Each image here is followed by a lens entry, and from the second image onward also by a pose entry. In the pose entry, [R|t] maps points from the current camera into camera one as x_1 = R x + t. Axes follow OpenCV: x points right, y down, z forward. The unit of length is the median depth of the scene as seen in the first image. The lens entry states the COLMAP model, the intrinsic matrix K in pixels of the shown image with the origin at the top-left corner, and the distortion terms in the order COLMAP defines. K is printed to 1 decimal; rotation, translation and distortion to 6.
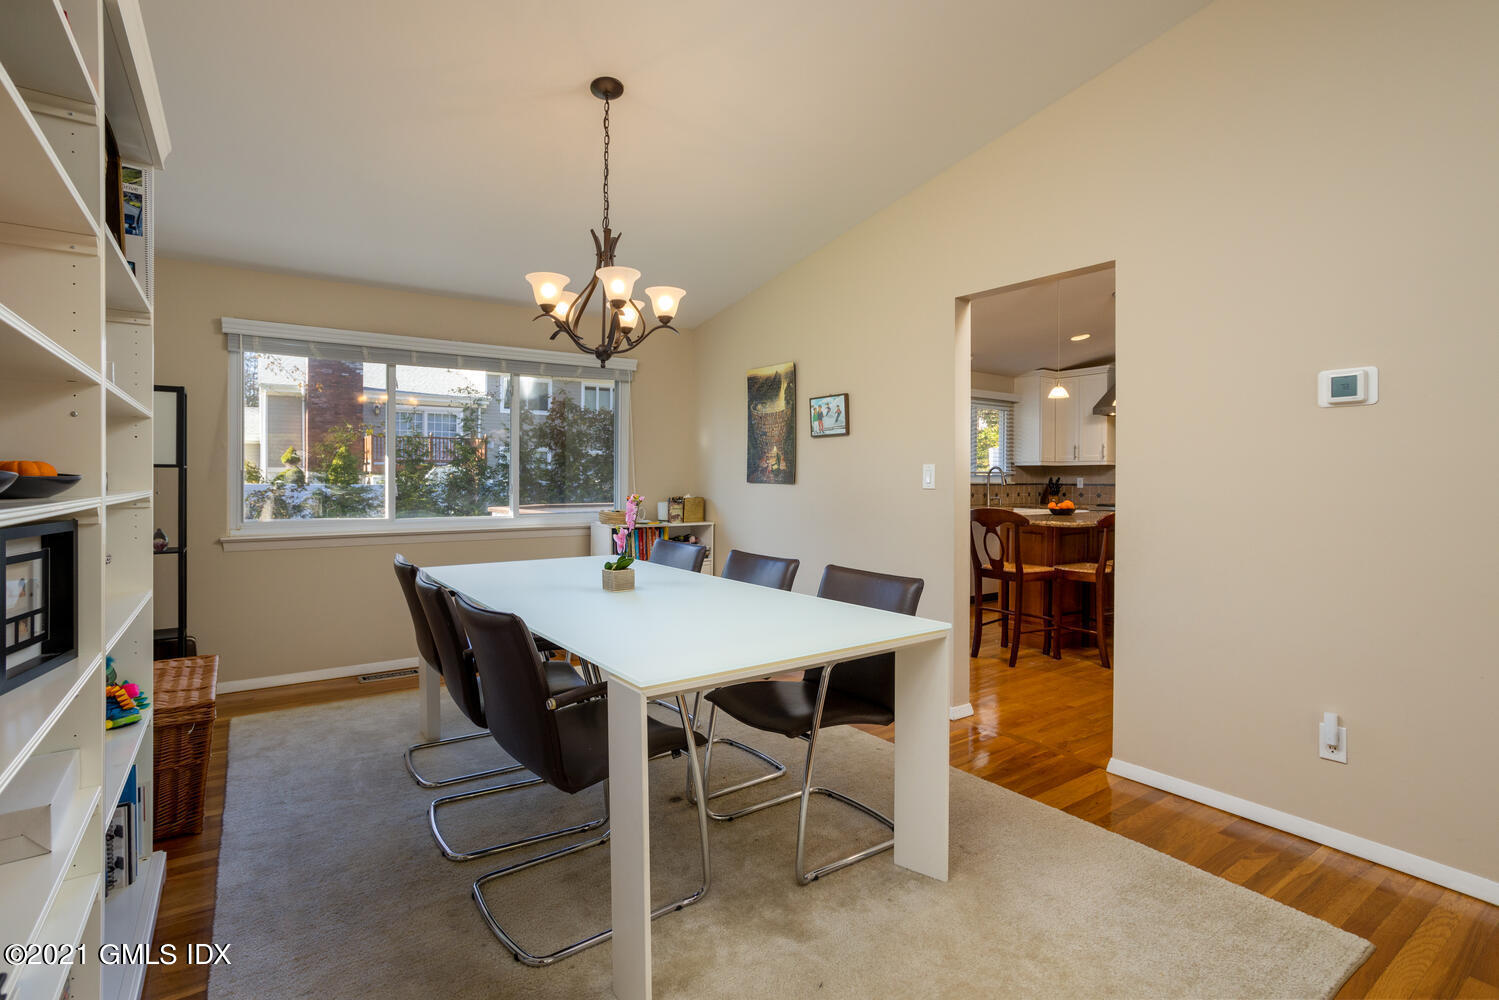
lens RADIAL K [[762.3, 0, 739.8], [0, 762.3, 489.5], [0, 0, 1]] dist [-0.049701, 0.045232]
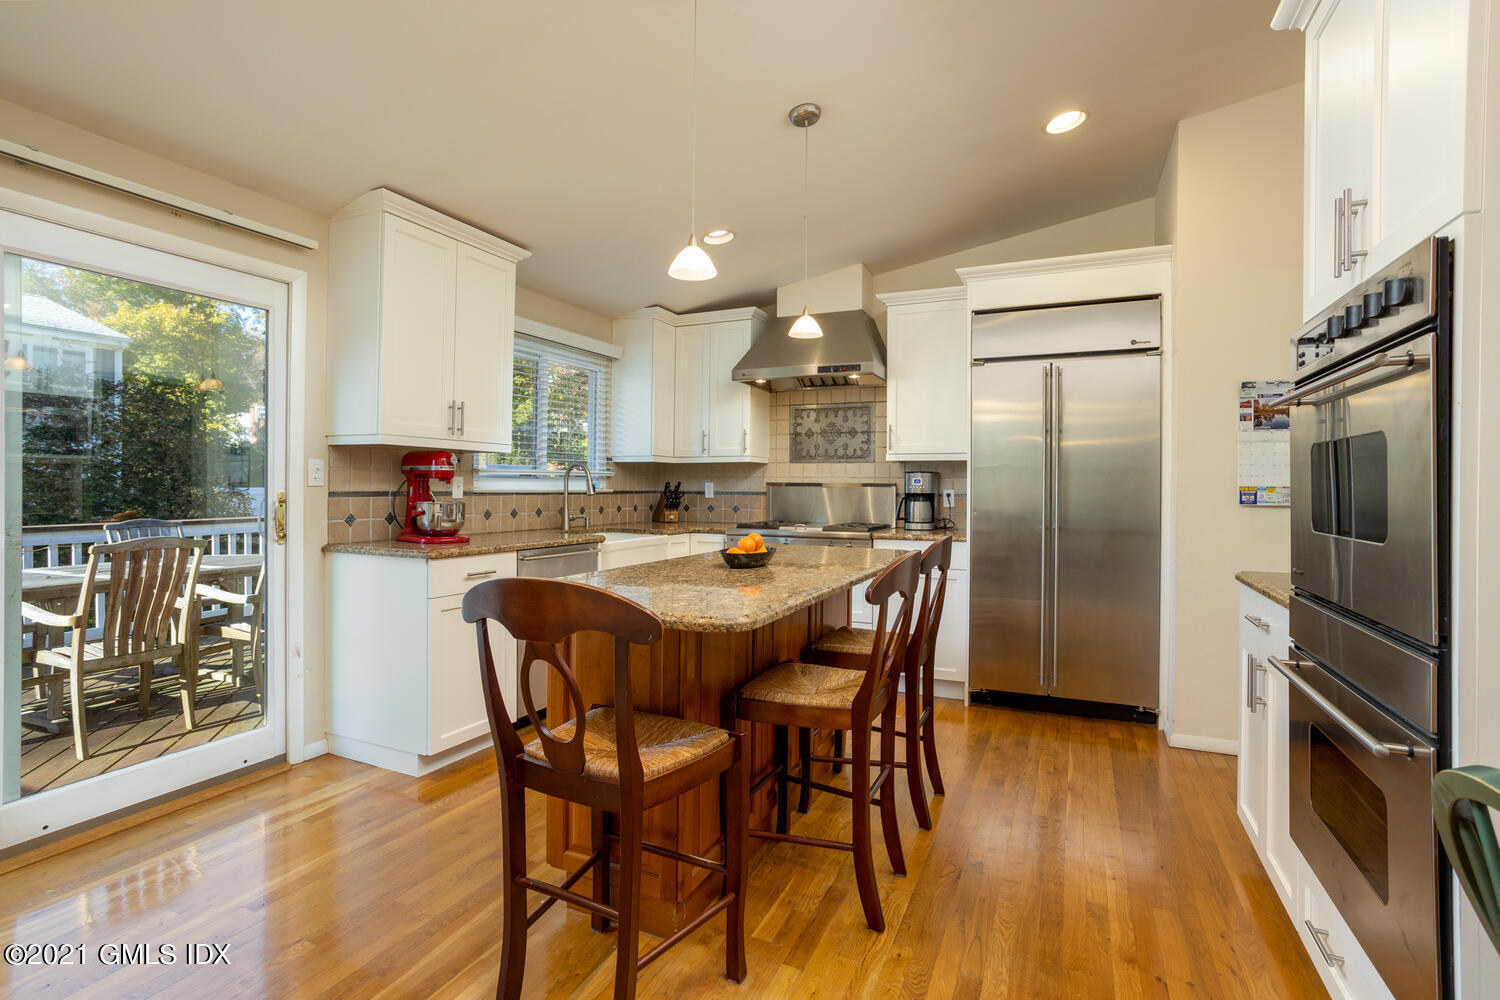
lens RADIAL K [[762.8, 0, 740.3], [0, 762.8, 489.5], [0, 0, 1]] dist [-0.049701, 0.045232]
pose [[0.869180, 0.006027, 0.494460, 0.155376], [-0.003842, 0.999978, -0.005434, -0.005851], [-0.494481, 0.002823, 0.869184, 0.434068]]
